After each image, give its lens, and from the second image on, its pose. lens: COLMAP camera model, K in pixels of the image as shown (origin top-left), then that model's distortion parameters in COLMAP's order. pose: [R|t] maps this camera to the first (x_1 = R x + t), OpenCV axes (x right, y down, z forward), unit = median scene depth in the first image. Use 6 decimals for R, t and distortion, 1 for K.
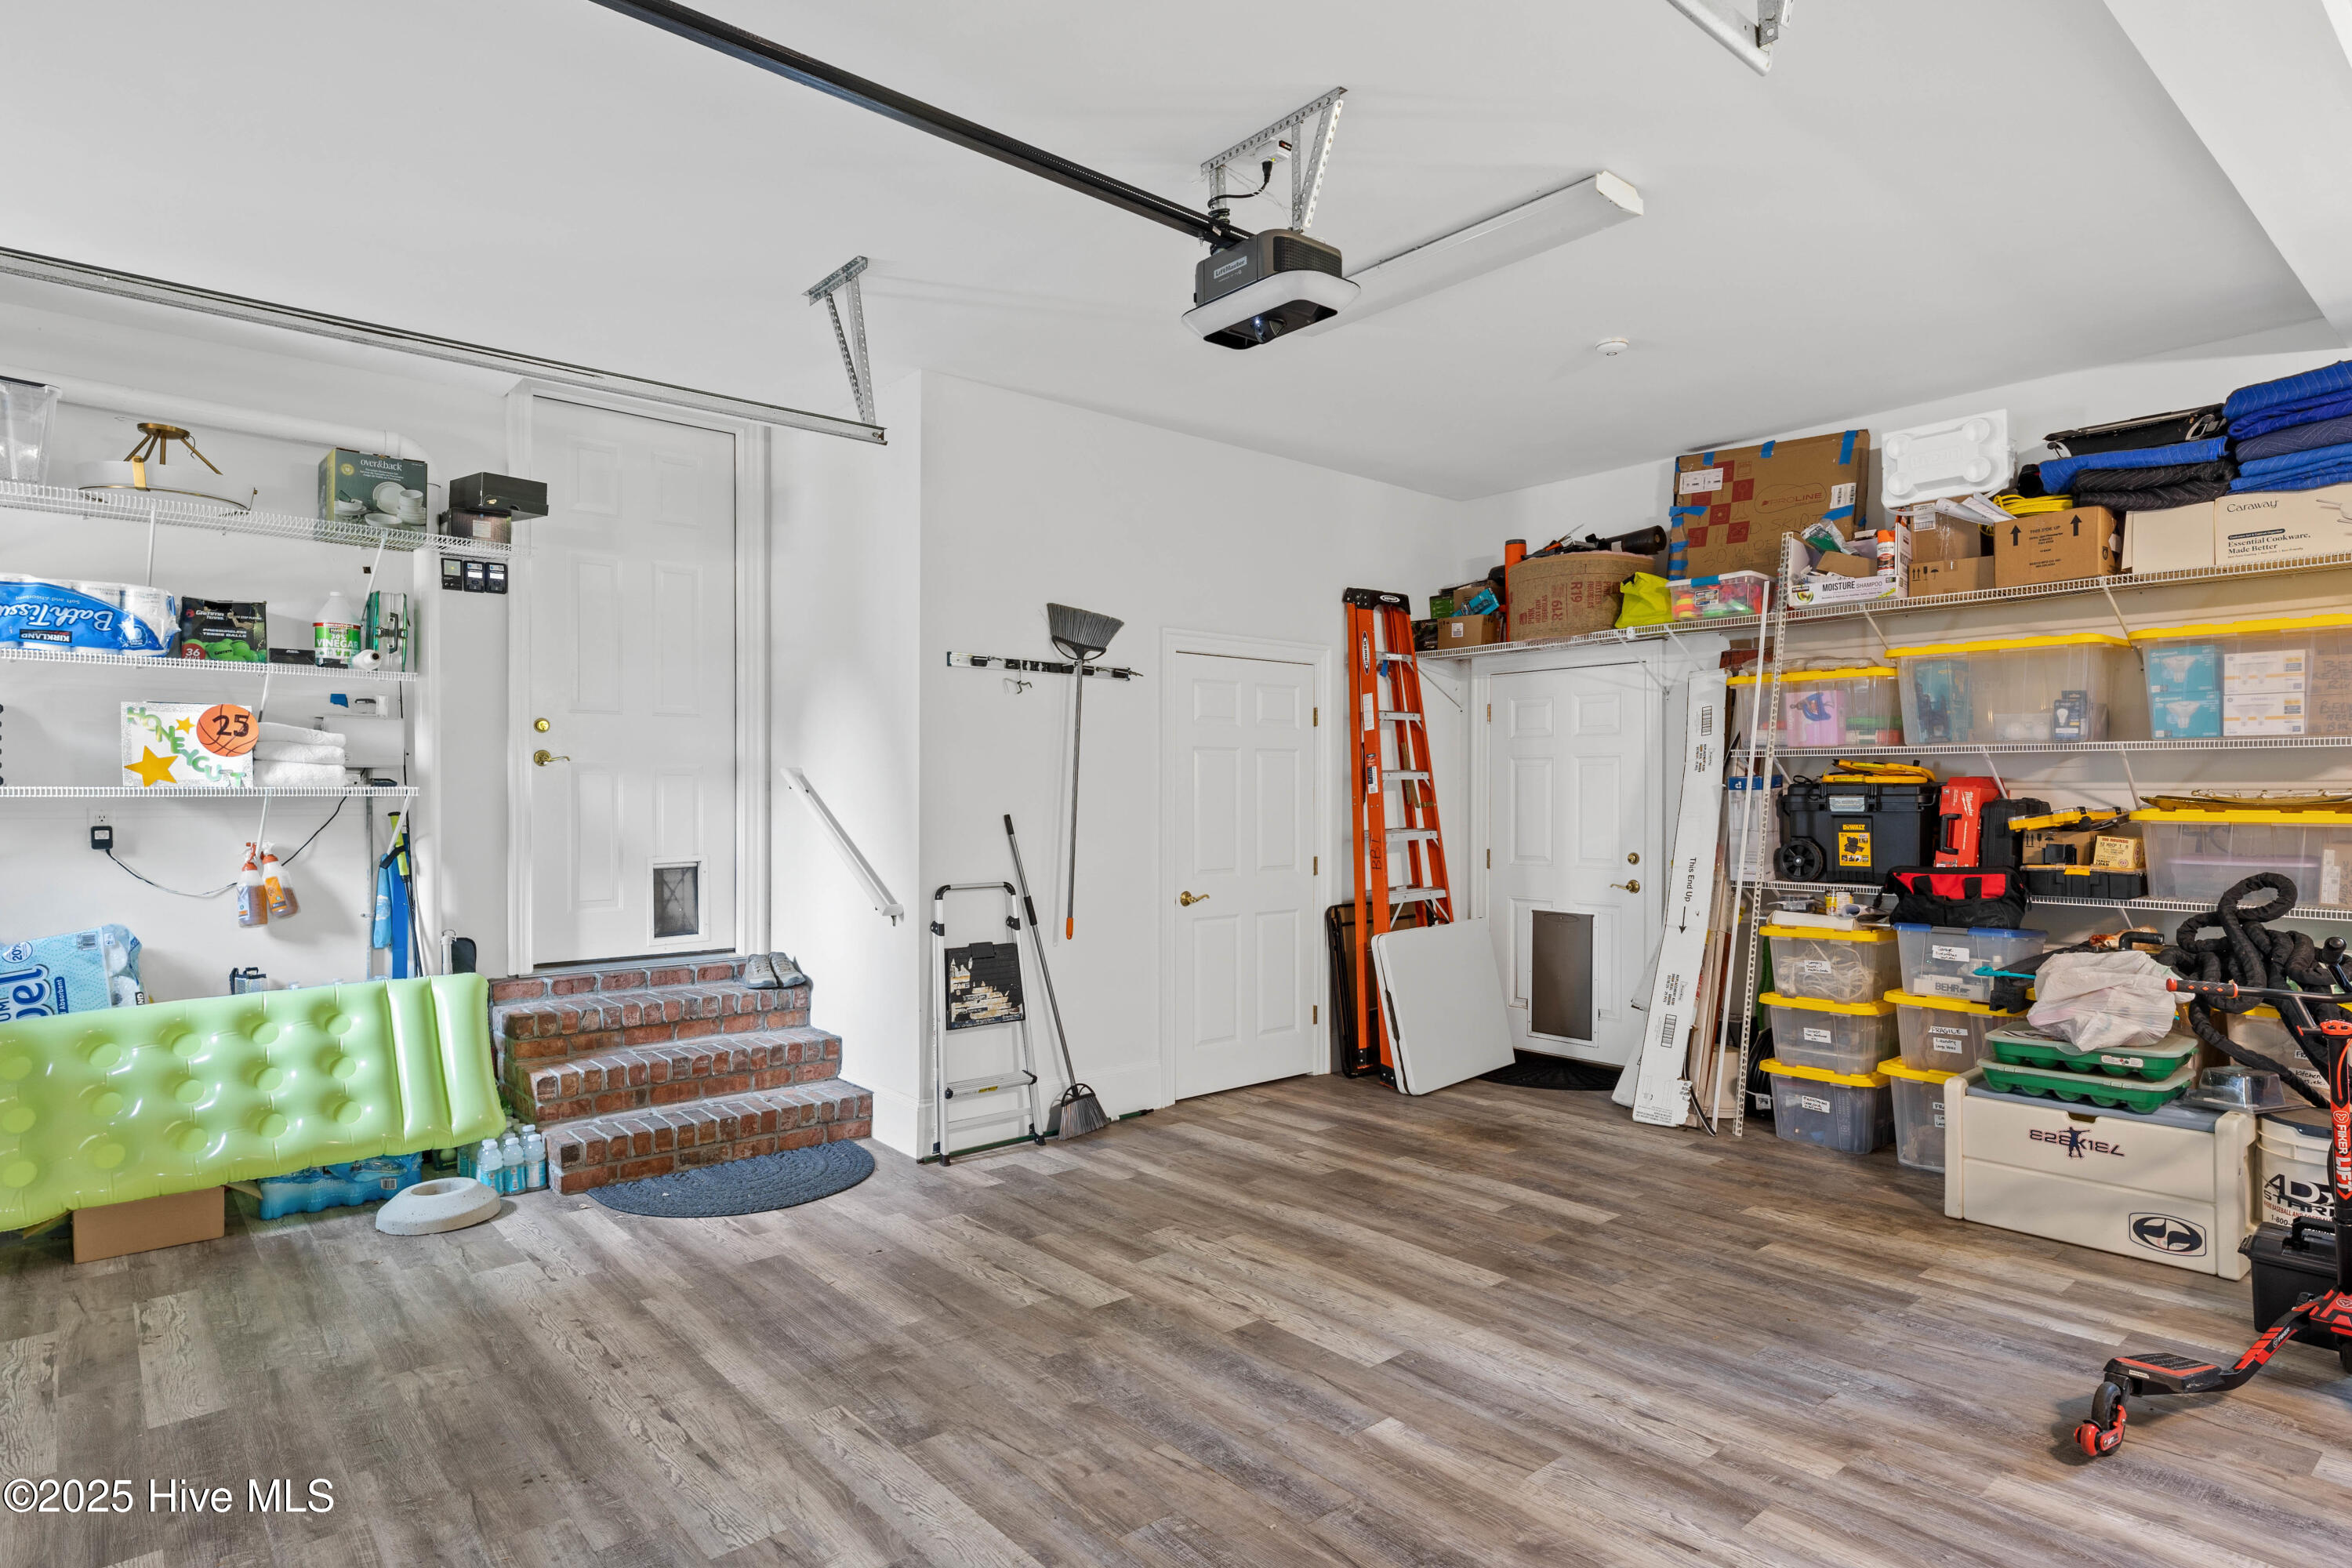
lens RADIAL K [[1256.4, 0, 1160.3], [0, 1256.4, 786.0], [0, 0, 1]] dist [0.001364, 0.000073]
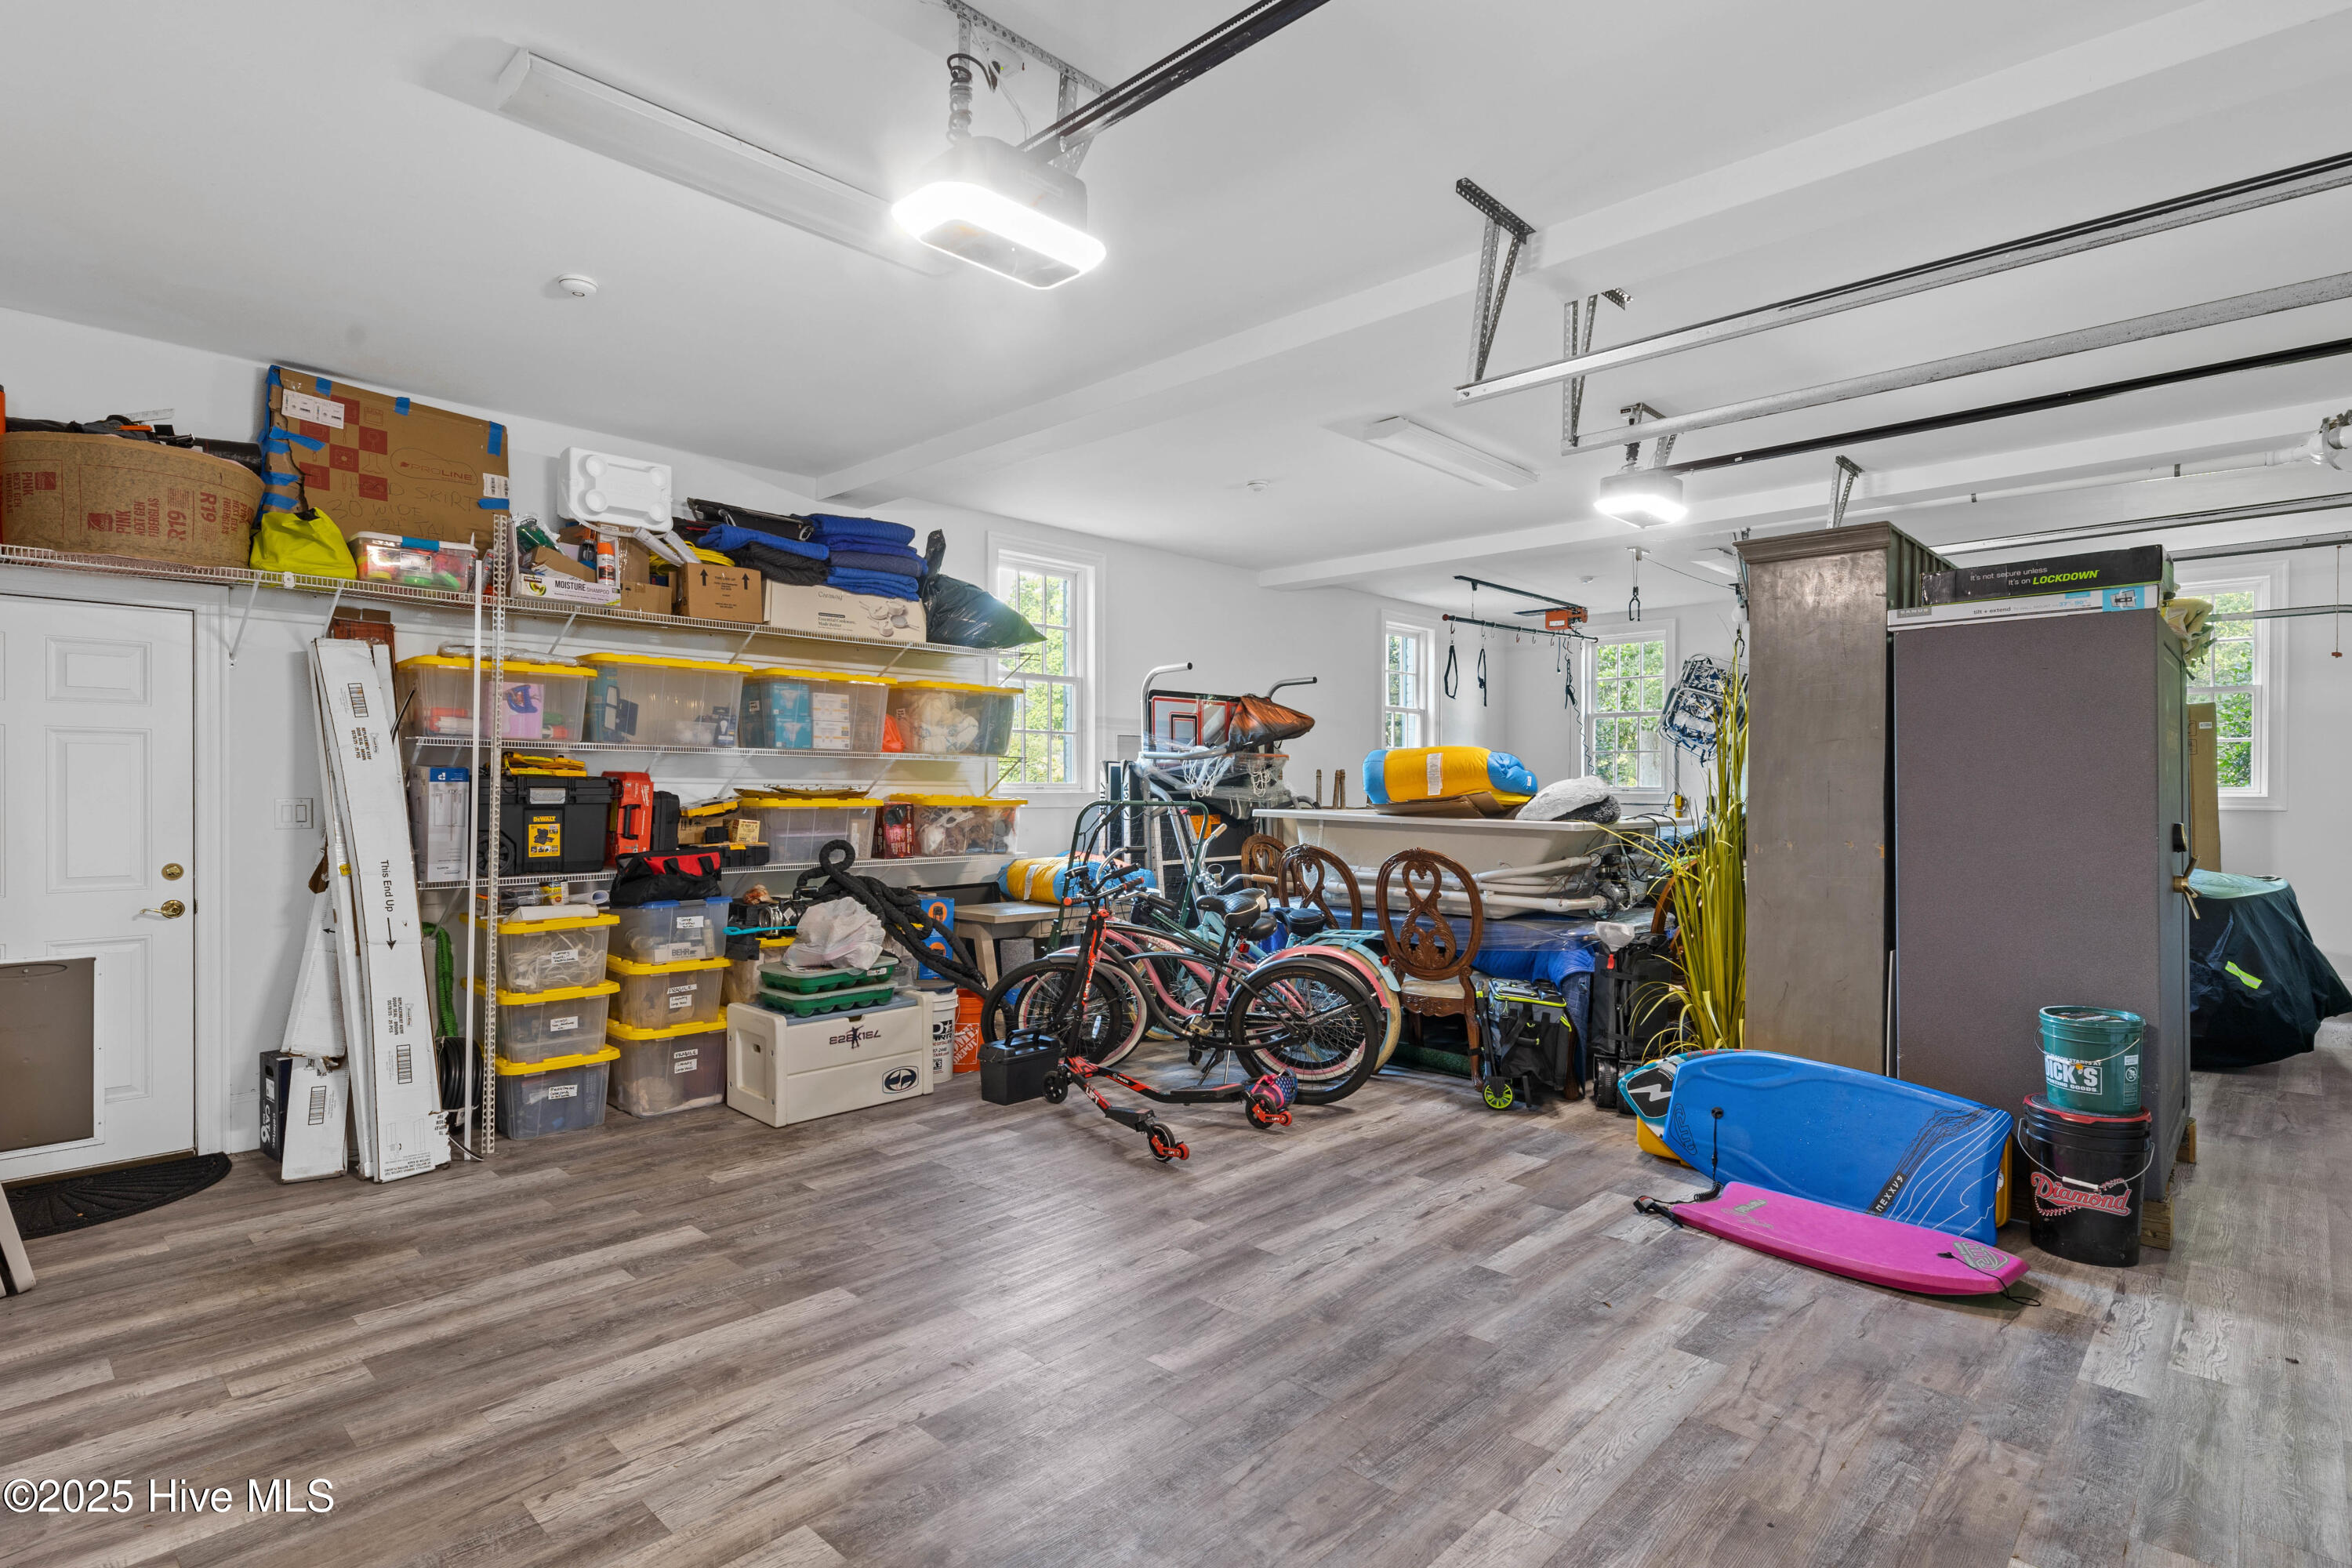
lens RADIAL K [[1170.2, 0, 1164.5], [0, 1170.2, 789.9], [0, 0, 1]] dist [0.000110, 0.001005]
pose [[-0.086794, -0.001845, 0.996225, -0.502174], [-0.010795, 0.999941, 0.000912, 0.003018], [-0.996168, -0.010675, -0.086809, 0.649173]]
